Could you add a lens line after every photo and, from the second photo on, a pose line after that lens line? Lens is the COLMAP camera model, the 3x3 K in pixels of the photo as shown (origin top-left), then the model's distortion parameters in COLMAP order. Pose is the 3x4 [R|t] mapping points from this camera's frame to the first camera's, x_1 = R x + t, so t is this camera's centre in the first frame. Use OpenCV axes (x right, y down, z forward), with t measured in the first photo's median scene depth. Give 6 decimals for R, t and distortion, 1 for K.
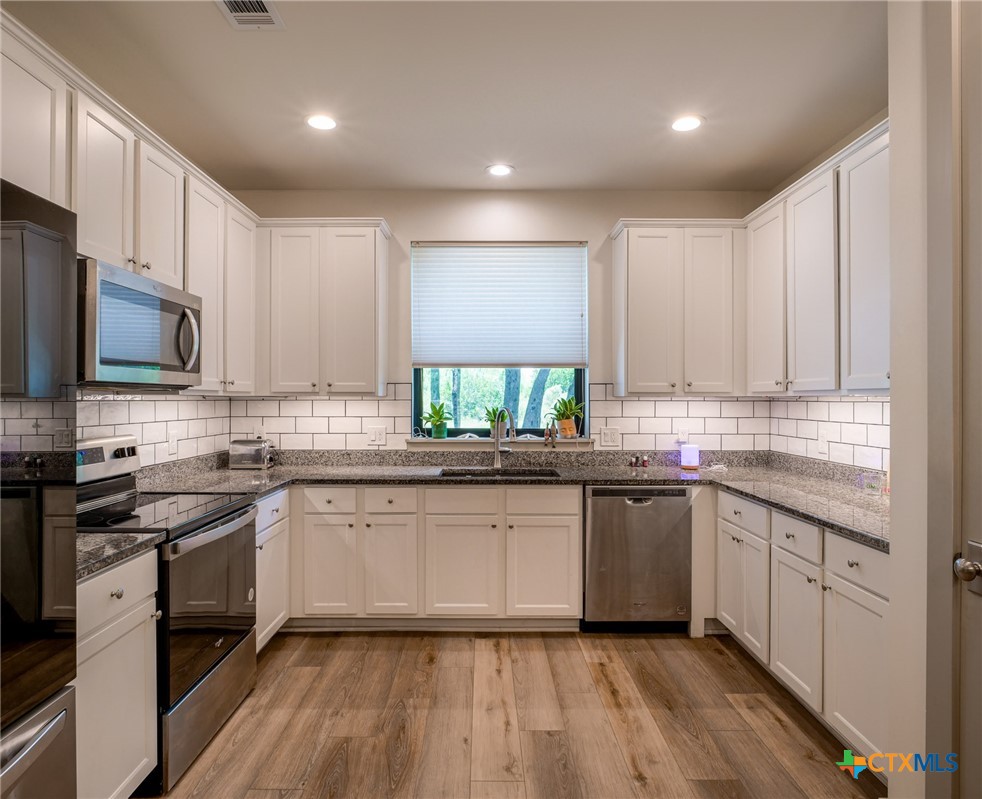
lens RADIAL K [[598.2, 0, 485.9], [0, 598.2, 399.0], [0, 0, 1]] dist [-0.004652, -0.000477]
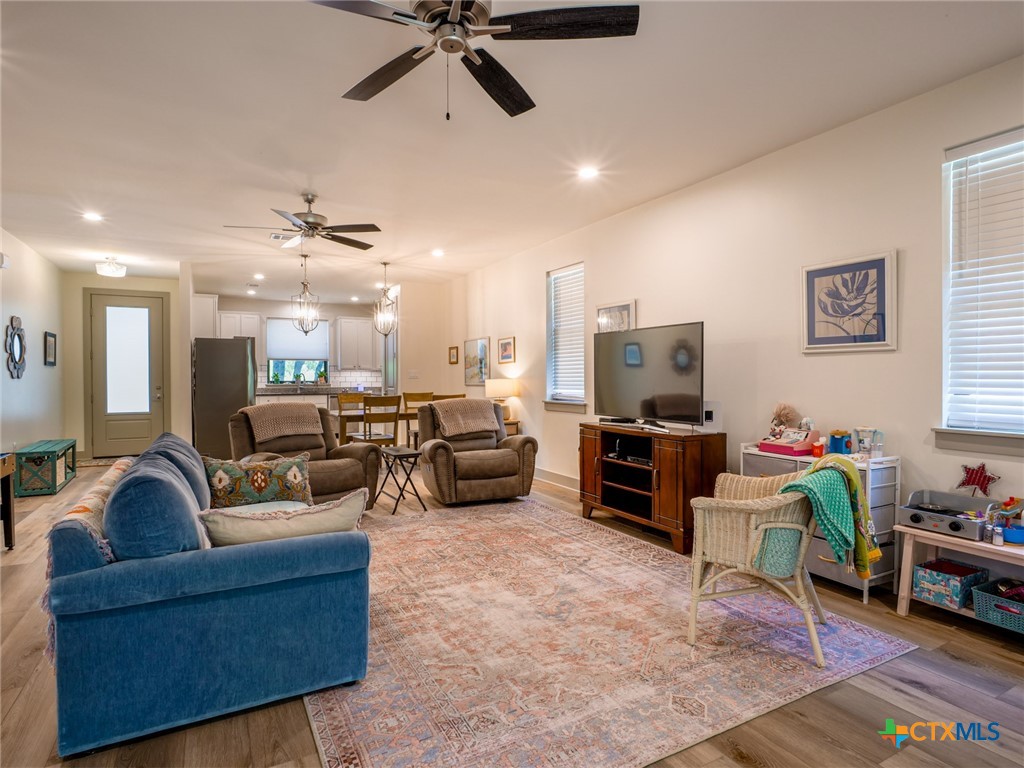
lens RADIAL K [[561.2, 0, 511.3], [0, 561.2, 382.9], [0, 0, 1]] dist [-0.012260, 0.002858]
pose [[0.883805, -0.008735, 0.467774, -0.355675], [0.001261, 0.999867, 0.016287, 0.016936], [-0.467854, -0.013805, 0.883698, -2.034338]]
